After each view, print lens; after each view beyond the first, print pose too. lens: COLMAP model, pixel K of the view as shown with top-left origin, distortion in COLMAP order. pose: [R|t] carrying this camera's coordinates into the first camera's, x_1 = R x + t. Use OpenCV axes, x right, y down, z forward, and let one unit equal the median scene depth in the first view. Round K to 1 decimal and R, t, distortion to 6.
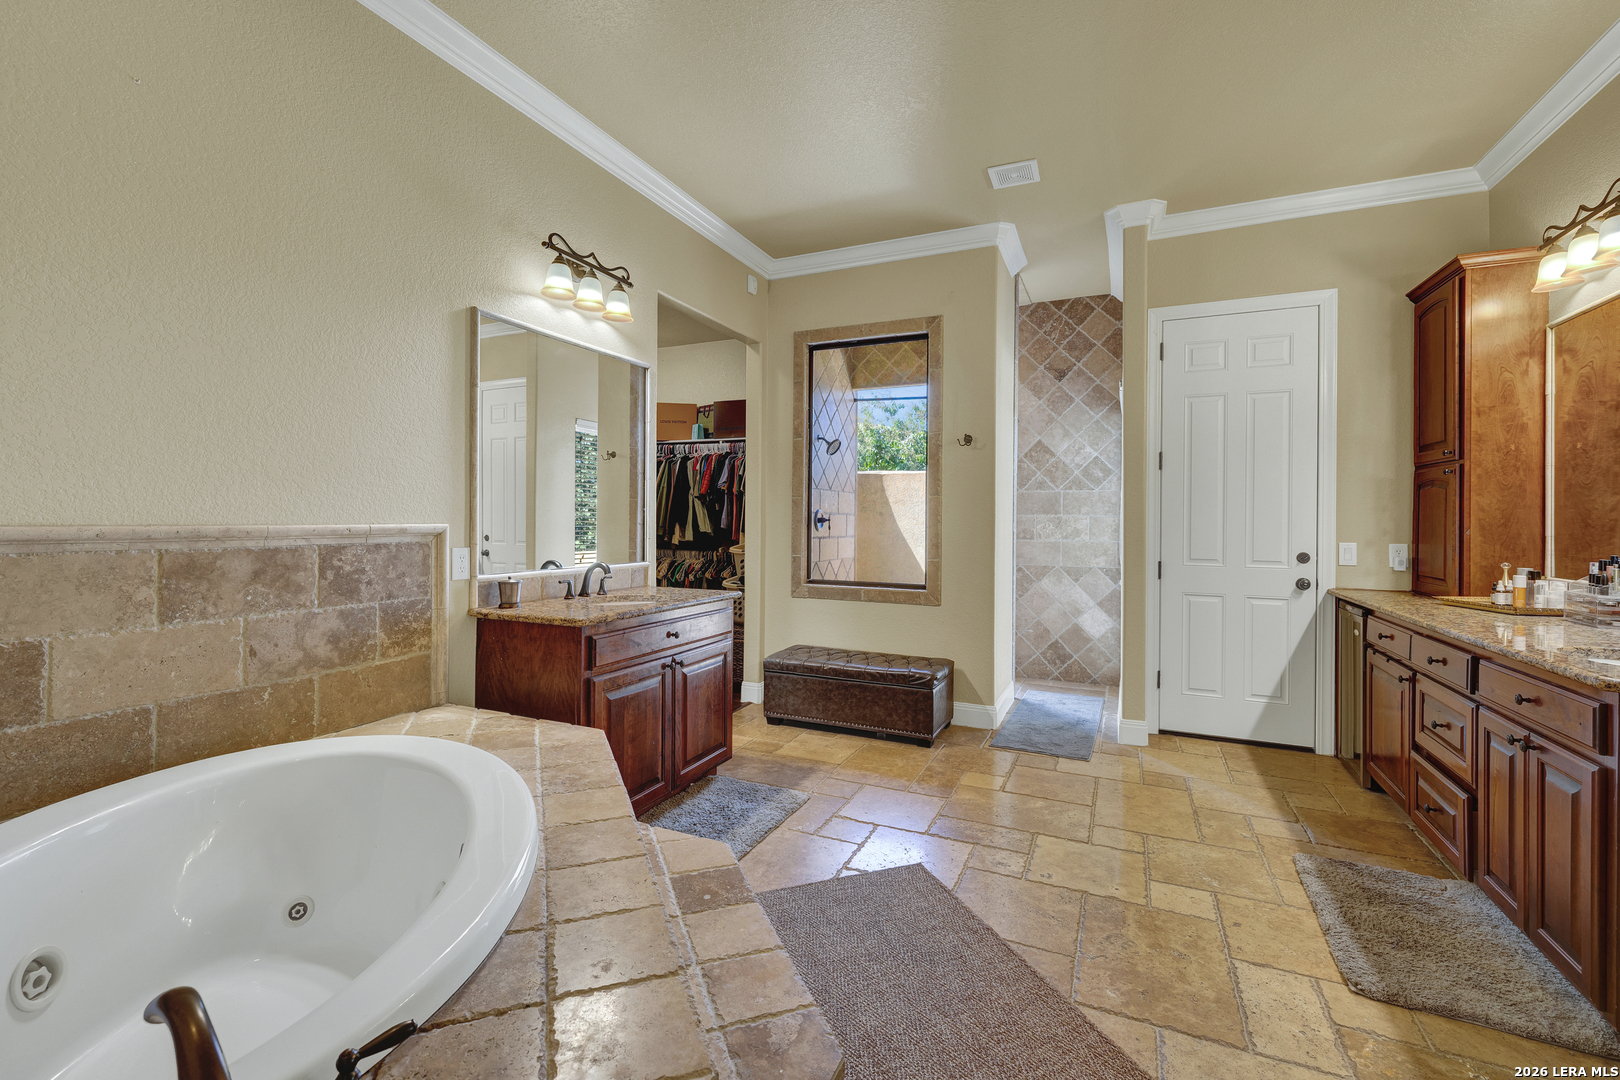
lens RADIAL K [[702.6, 0, 784.4], [0, 702.6, 518.7], [0, 0, 1]] dist [-0.001081, 0.001769]
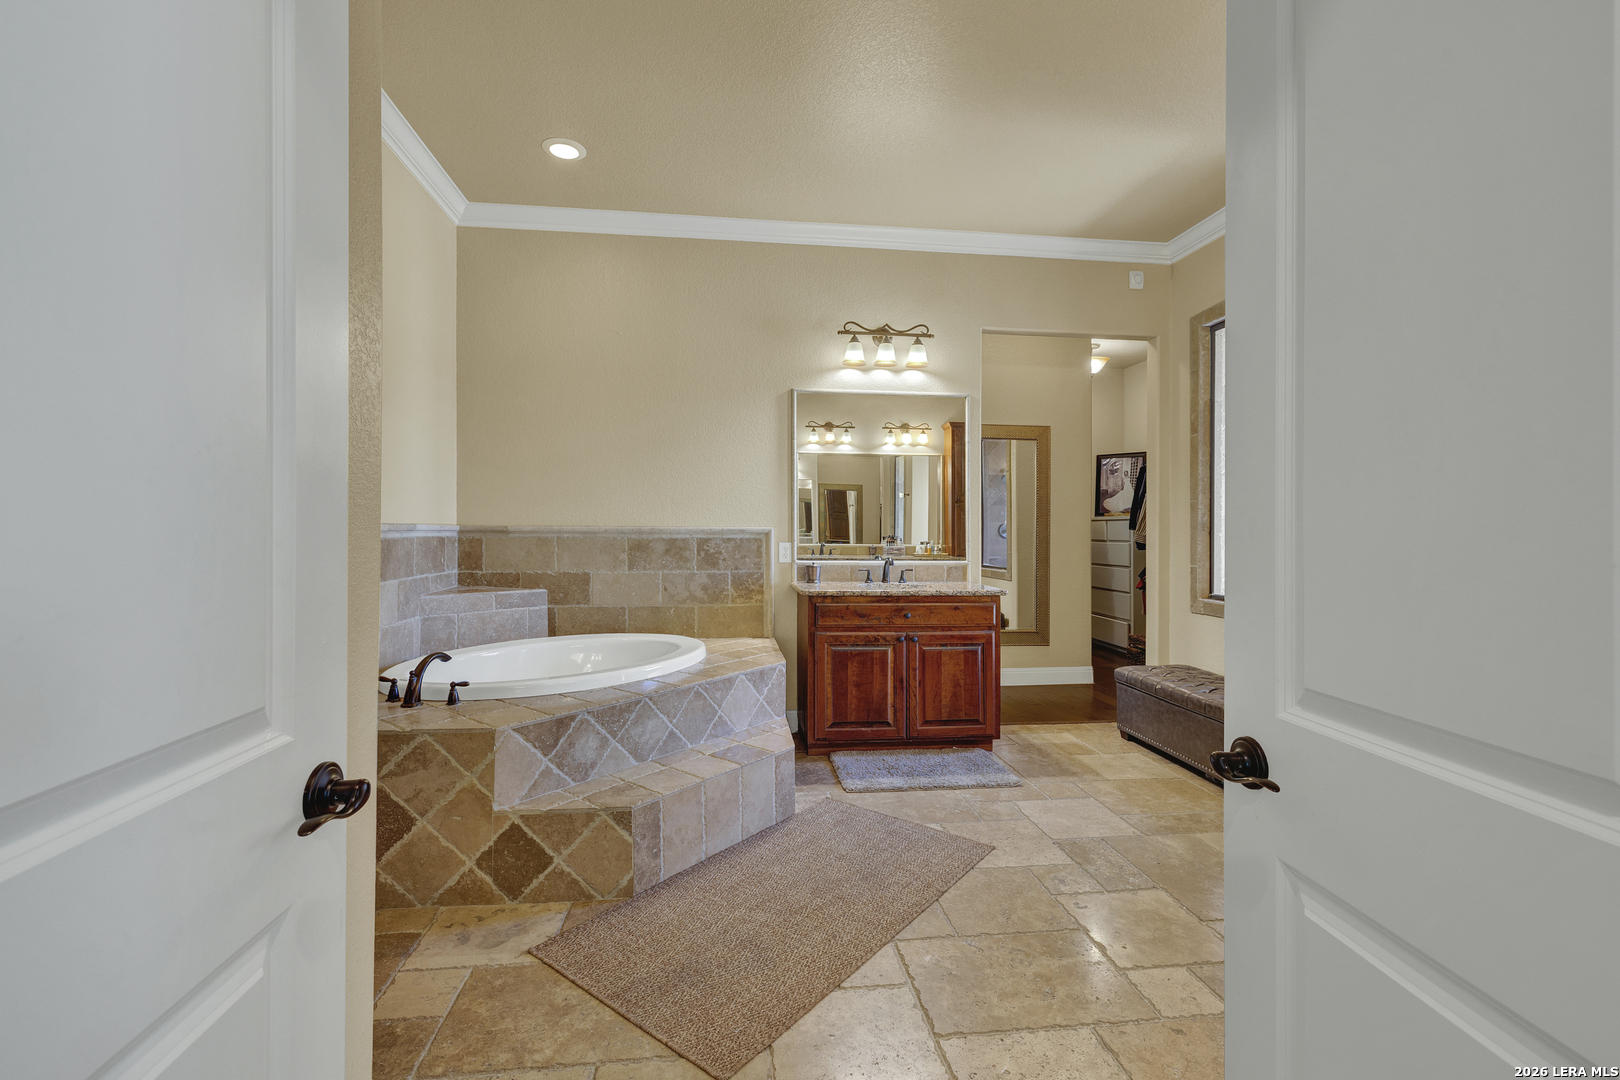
lens RADIAL K [[702.6, 0, 804.8], [0, 702.6, 529.1], [0, 0, 1]] dist [-0.001081, 0.001769]
pose [[0.535119, -0.001739, -0.844775, 1.060178], [-0.001596, 0.999994, -0.003069, 0.019039], [0.844775, 0.002991, 0.535113, 0.220052]]
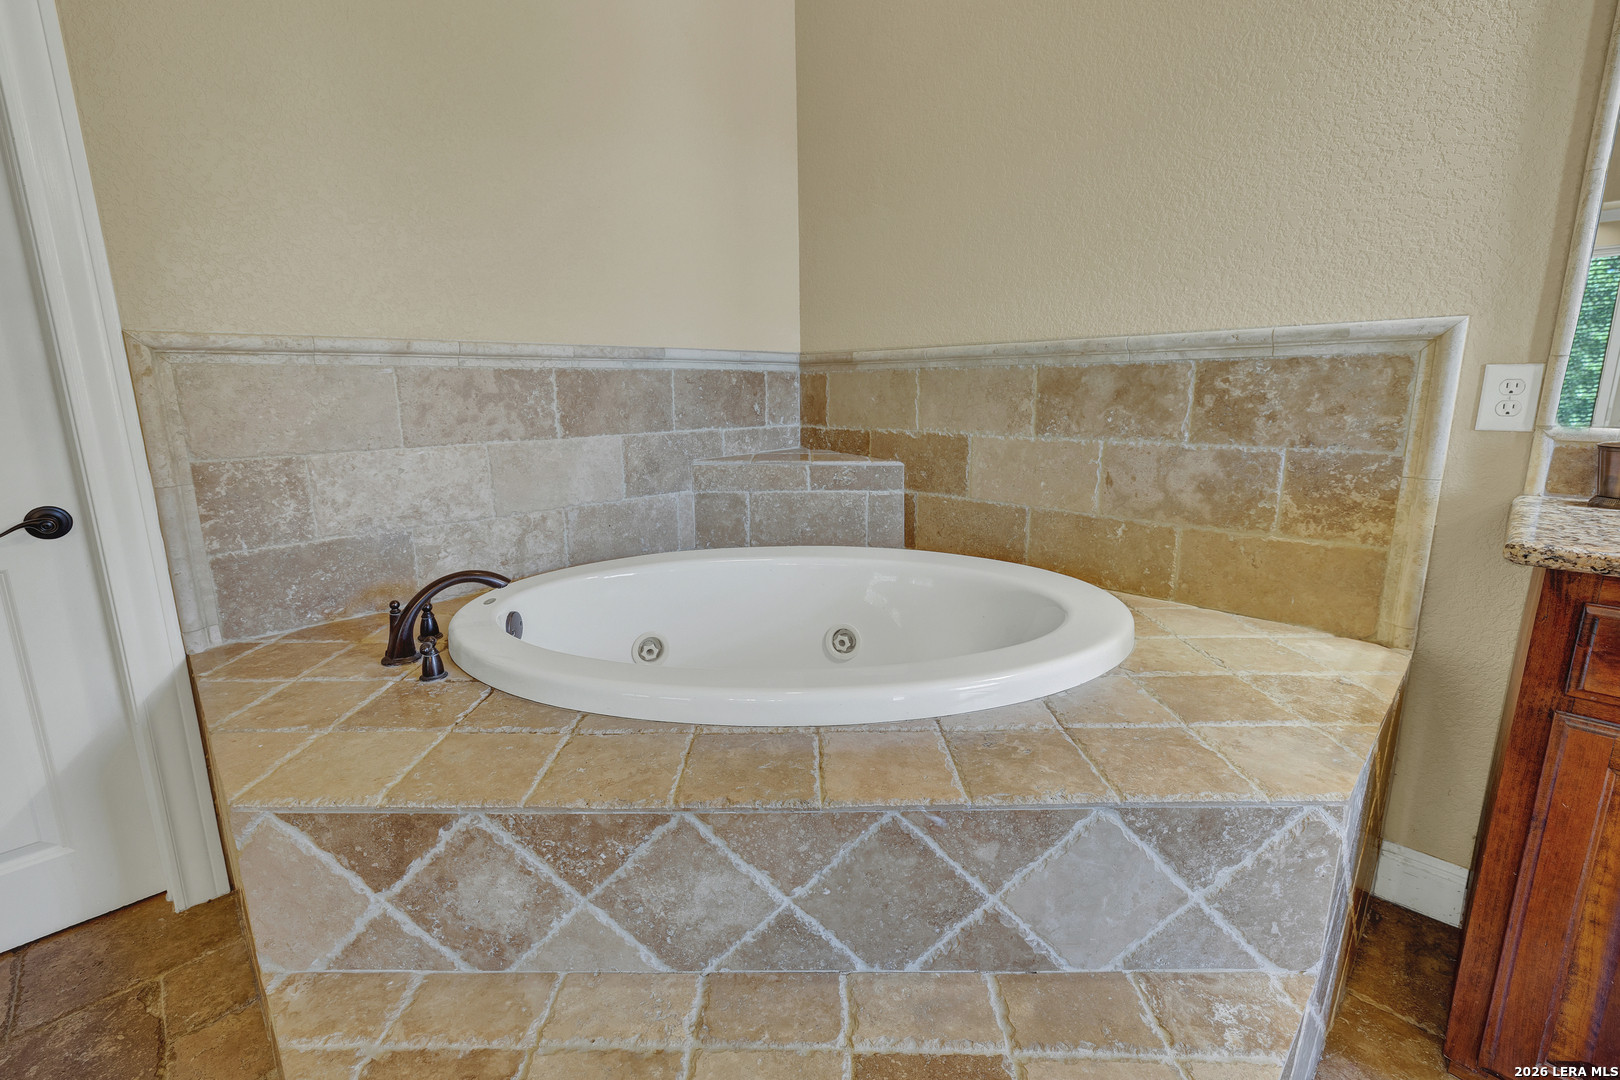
lens RADIAL K [[702.6, 0, 780.0], [0, 702.6, 531.3], [0, 0, 1]] dist [-0.001081, 0.001769]
pose [[-0.355213, 0.187551, -0.915777, 0.220160], [0.010244, 0.980388, 0.196810, 0.062858], [0.934729, 0.060528, -0.350168, 0.822765]]
